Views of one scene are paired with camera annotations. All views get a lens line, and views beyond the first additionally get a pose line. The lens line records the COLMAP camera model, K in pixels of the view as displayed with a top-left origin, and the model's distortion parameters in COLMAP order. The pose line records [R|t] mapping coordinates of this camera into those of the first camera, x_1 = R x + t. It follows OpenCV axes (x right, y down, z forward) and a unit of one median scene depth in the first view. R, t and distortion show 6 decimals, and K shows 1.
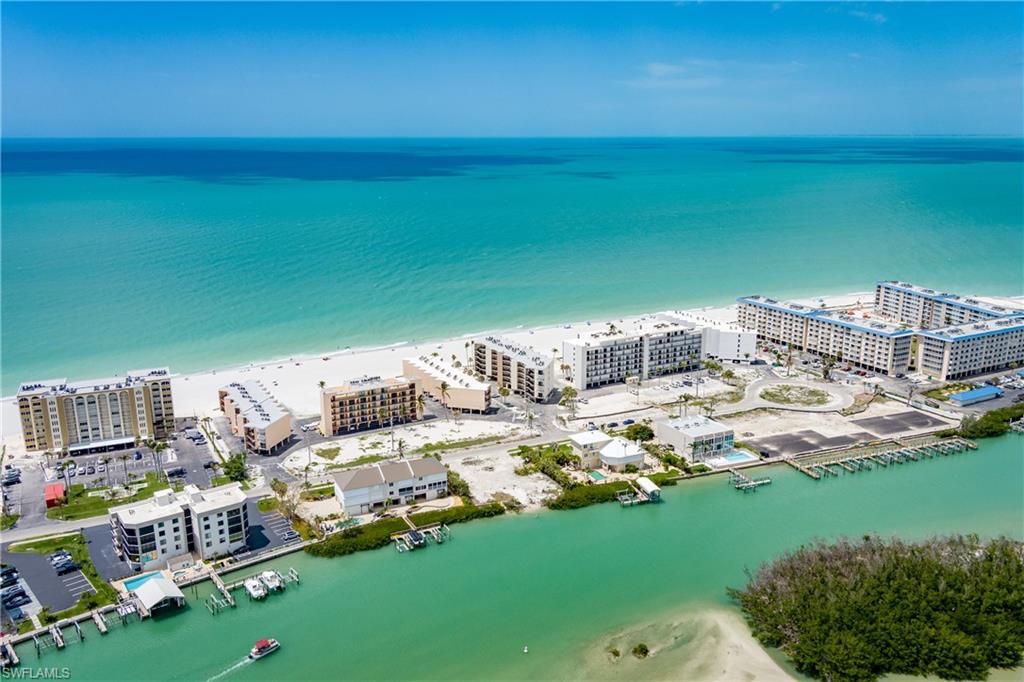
lens RADIAL K [[819.9, 0, 519.4], [0, 819.9, 318.8], [0, 0, 1]] dist [0.012269, 0.000450]
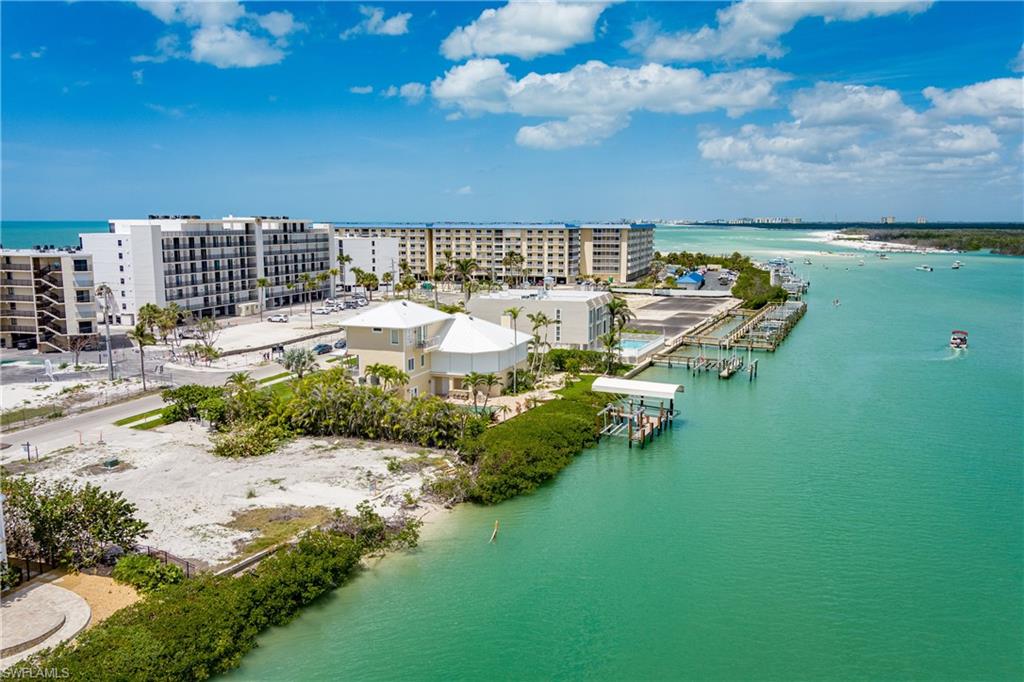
lens RADIAL K [[797.6, 0, 521.9], [0, 797.6, 375.2], [0, 0, 1]] dist [0.004170, -0.048946]
pose [[0.705127, -0.129171, 0.697216, -0.101487], [0.148581, 0.988355, 0.032843, 0.145089], [-0.693339, 0.080435, 0.716108, 0.636460]]
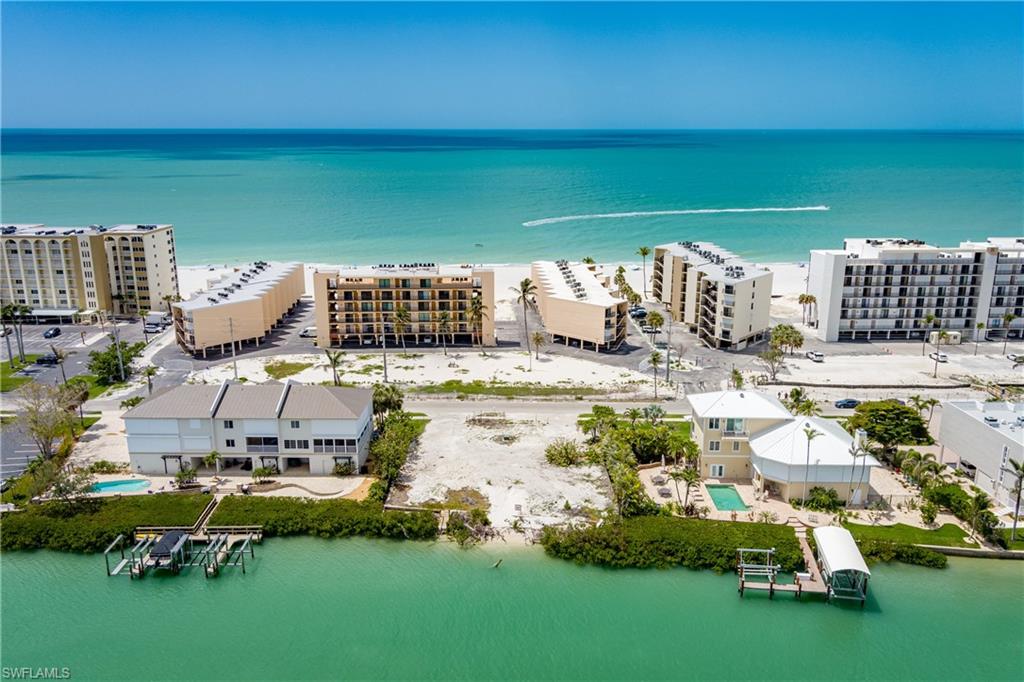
lens RADIAL K [[827.7, 0, 519.5], [0, 827.7, 344.0], [0, 0, 1]] dist [0.013153, -0.009840]
pose [[0.896482, 0.117621, -0.427183, 0.142772], [-0.102253, 0.993017, 0.058831, 0.088726], [0.431120, -0.009060, 0.902249, 0.509640]]
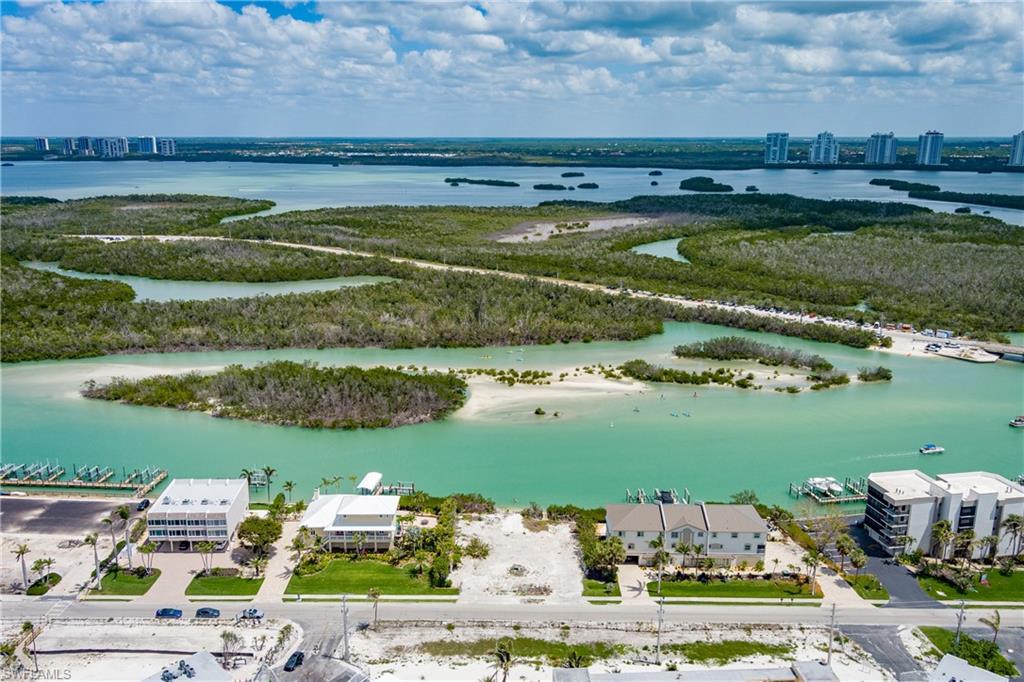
lens RADIAL K [[822.8, 0, 499.5], [0, 822.8, 342.8], [0, 0, 1]] dist [0.012150, -0.000443]
pose [[-0.897748, -0.105107, 0.427785, -0.240611], [0.100970, 0.896164, 0.432082, -0.214122], [-0.428781, 0.431094, -0.793917, 1.250618]]
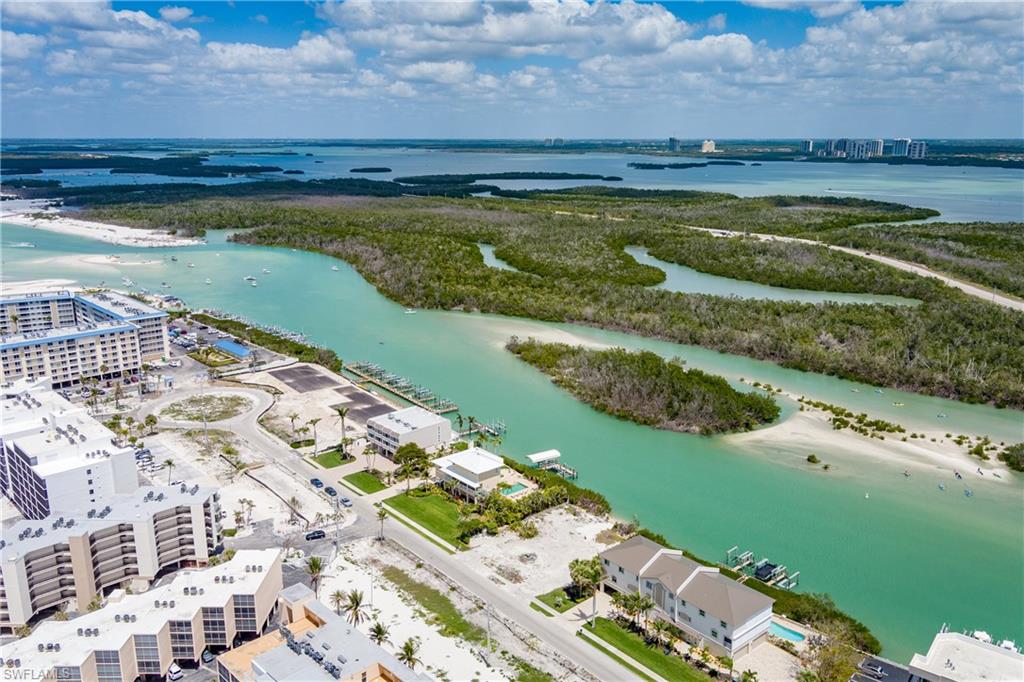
lens RADIAL K [[822.8, 0, 499.5], [0, 822.8, 342.8], [0, 0, 1]] dist [0.012150, -0.000443]
pose [[-0.245289, -0.233739, 0.940850, -0.541674], [0.216171, 0.932877, 0.288116, -0.154812], [-0.945042, 0.274056, -0.178297, 0.956647]]
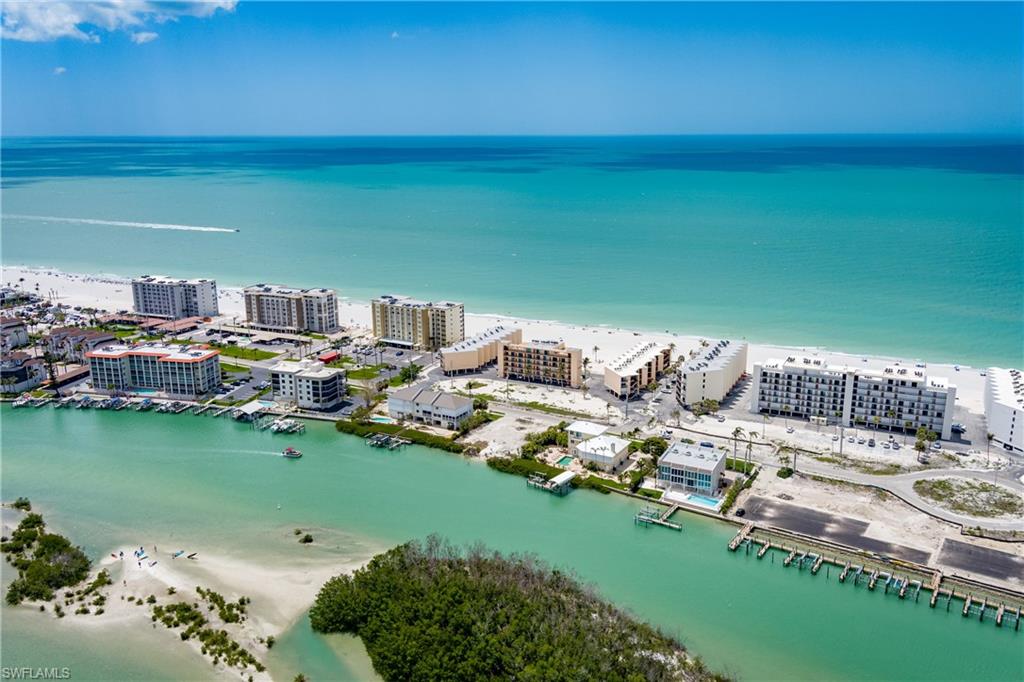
lens RADIAL K [[844.4, 0, 519.2], [0, 844.4, 342.6], [0, 0, 1]] dist [0.007883, -0.002827]
pose [[0.567051, 0.203284, -0.798204, 0.752426], [-0.181421, 0.976093, 0.119705, -0.060846], [0.803455, 0.076932, 0.590374, 0.268983]]
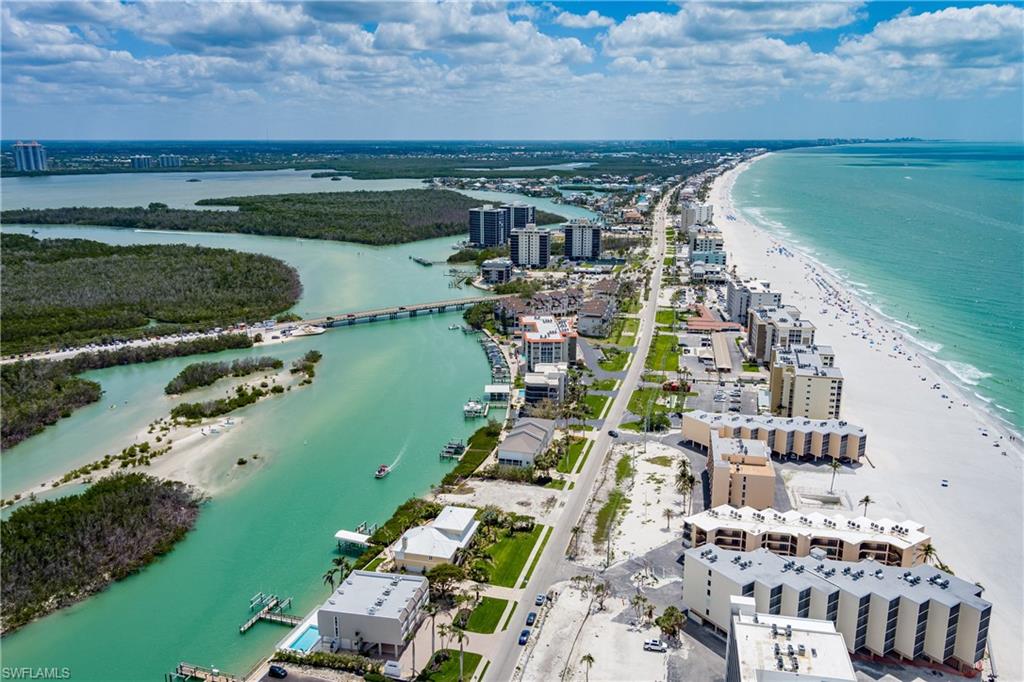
lens RADIAL K [[805.0, 0, 515.8], [0, 805.0, 340.3], [0, 0, 1]] dist [0.012999, -0.005572]
pose [[-0.647834, 0.191451, -0.737332, 0.526337], [-0.168186, 0.908074, 0.383557, -0.288647], [0.742984, 0.372490, -0.556081, 1.250423]]
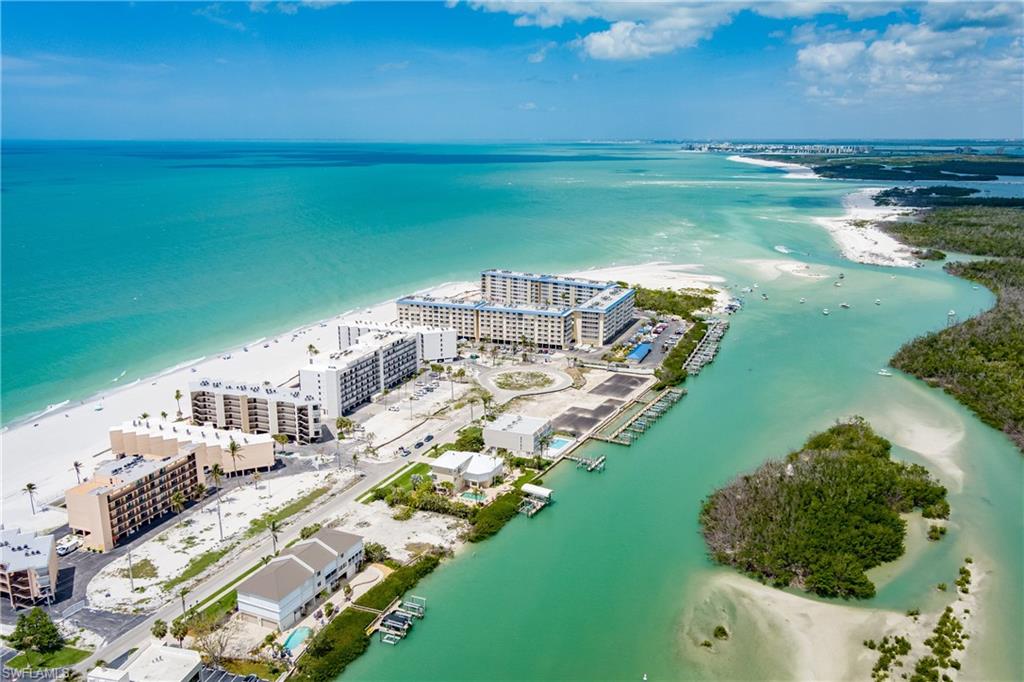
lens RADIAL K [[805.0, 0, 515.8], [0, 805.0, 340.3], [0, 0, 1]] dist [0.012999, -0.005572]
pose [[0.765385, -0.155242, 0.624568, -0.363716], [0.140192, 0.987383, 0.073623, -0.043166], [-0.628118, 0.031210, 0.777492, 0.202083]]
